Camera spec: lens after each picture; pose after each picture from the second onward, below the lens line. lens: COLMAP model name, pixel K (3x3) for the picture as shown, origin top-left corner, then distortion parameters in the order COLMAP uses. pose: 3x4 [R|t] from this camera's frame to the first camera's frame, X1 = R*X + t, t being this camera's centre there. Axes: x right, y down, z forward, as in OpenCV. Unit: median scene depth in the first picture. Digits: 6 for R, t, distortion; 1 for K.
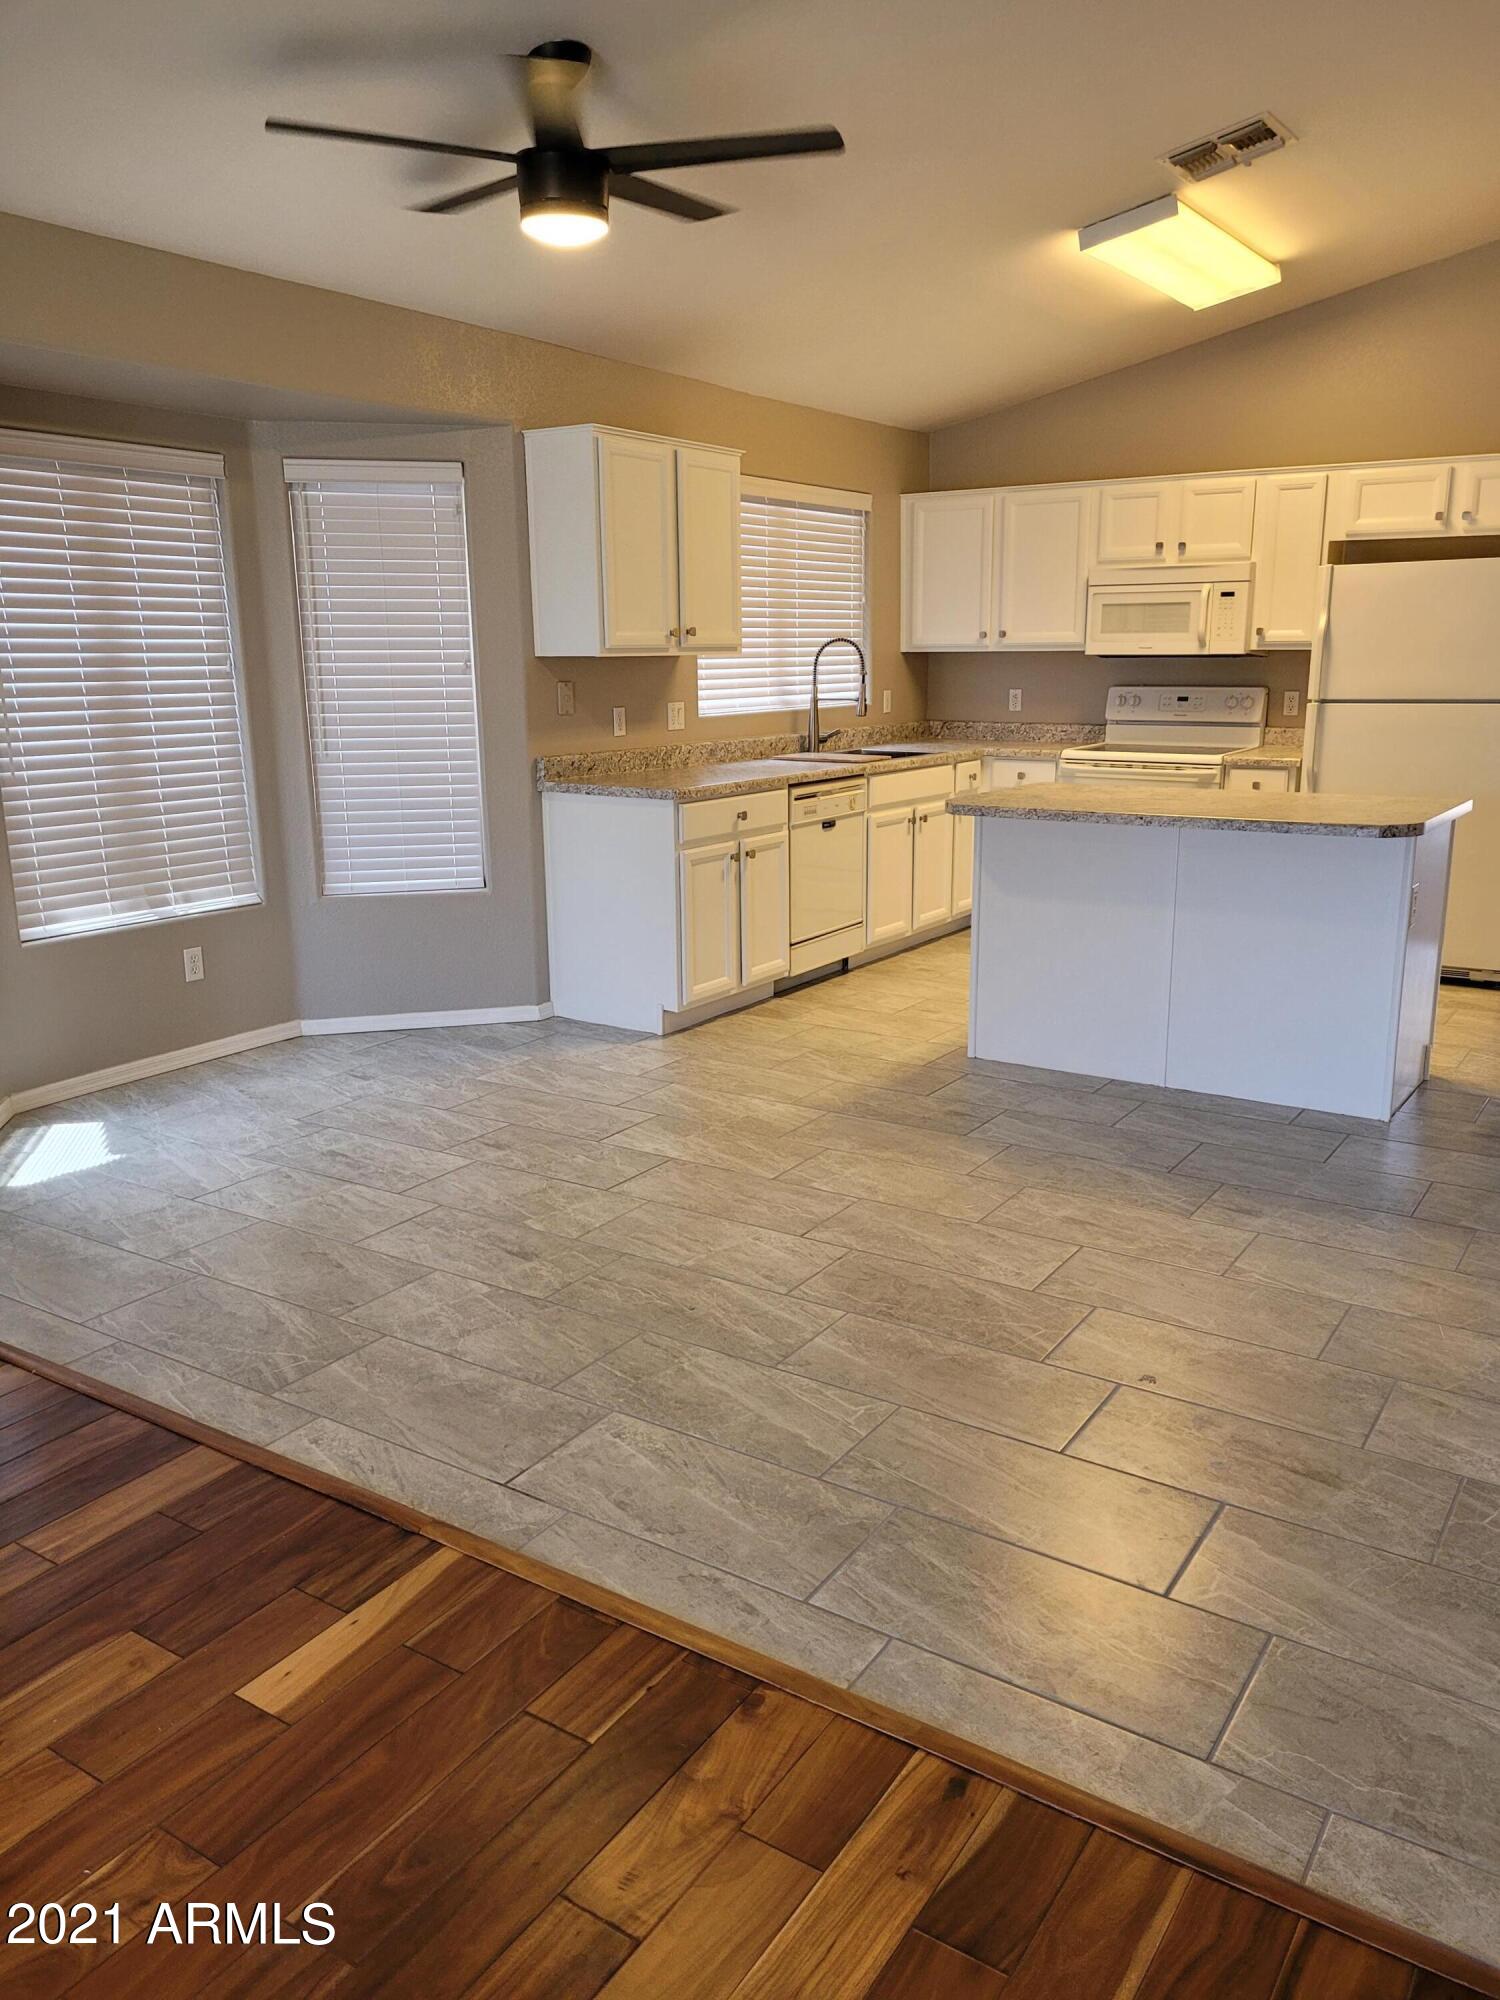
lens RADIAL K [[1506.5, 0, 750.0], [0, 1506.5, 1000.0], [0, 0, 1]] dist [0.050988, -0.052035]
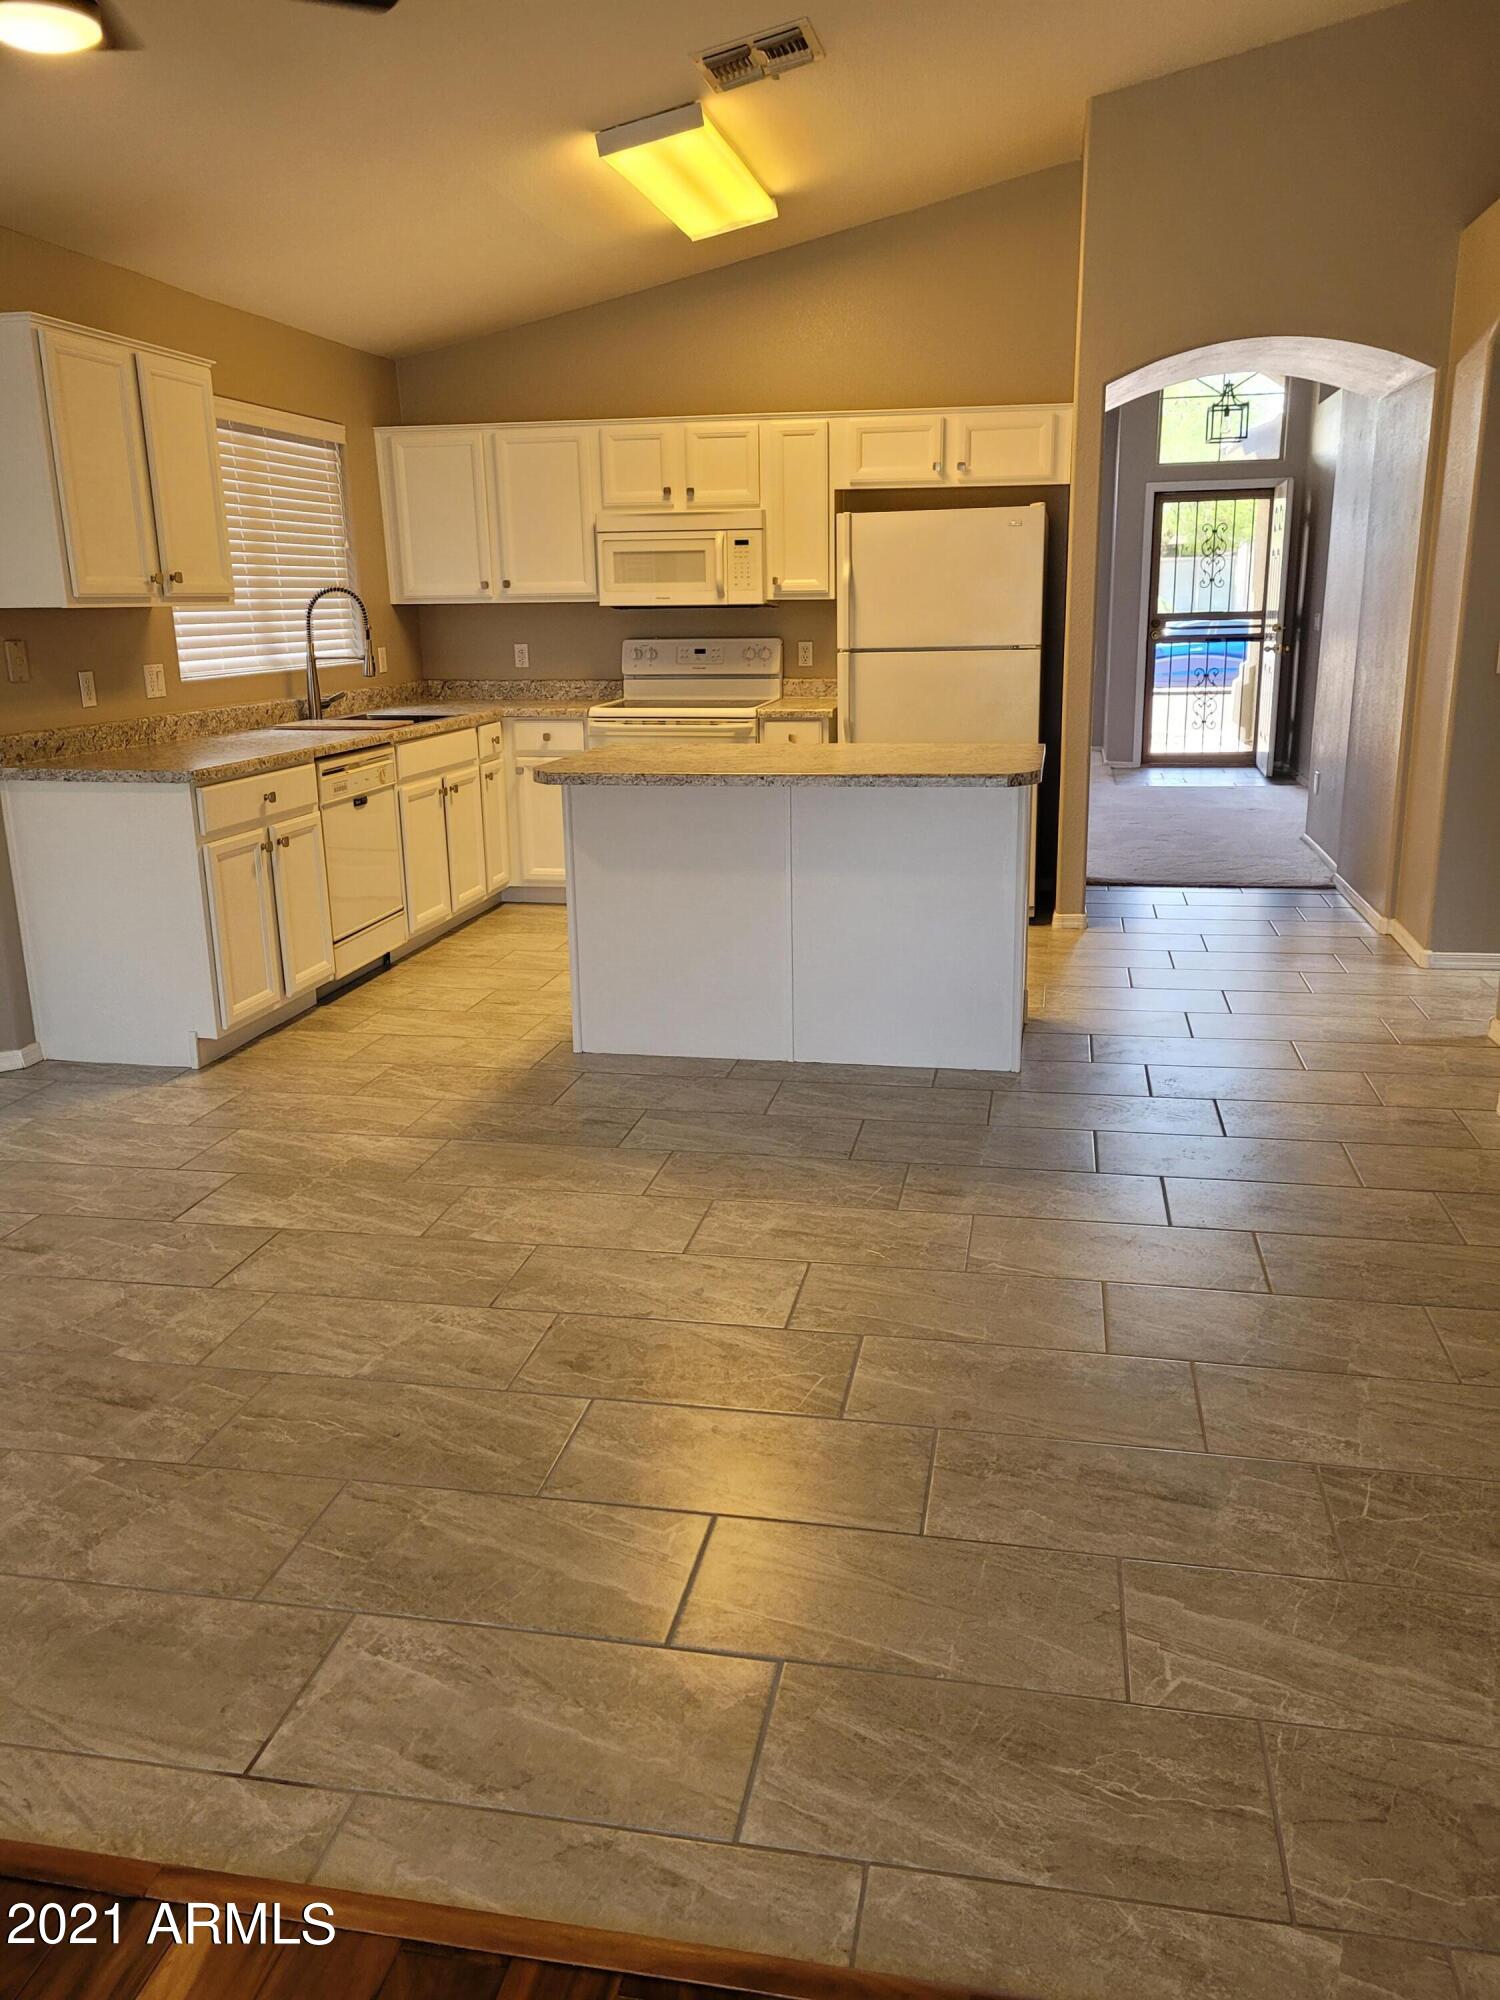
lens RADIAL K [[1510.0, 0, 751.4], [0, 1510.0, 977.4], [0, 0, 1]] dist [0.056061, -0.047582]
pose [[0.925196, -0.099817, 0.366127, -0.085739], [0.095691, 0.994975, 0.029449, -0.023890], [-0.367227, 0.007789, 0.930099, 0.127279]]
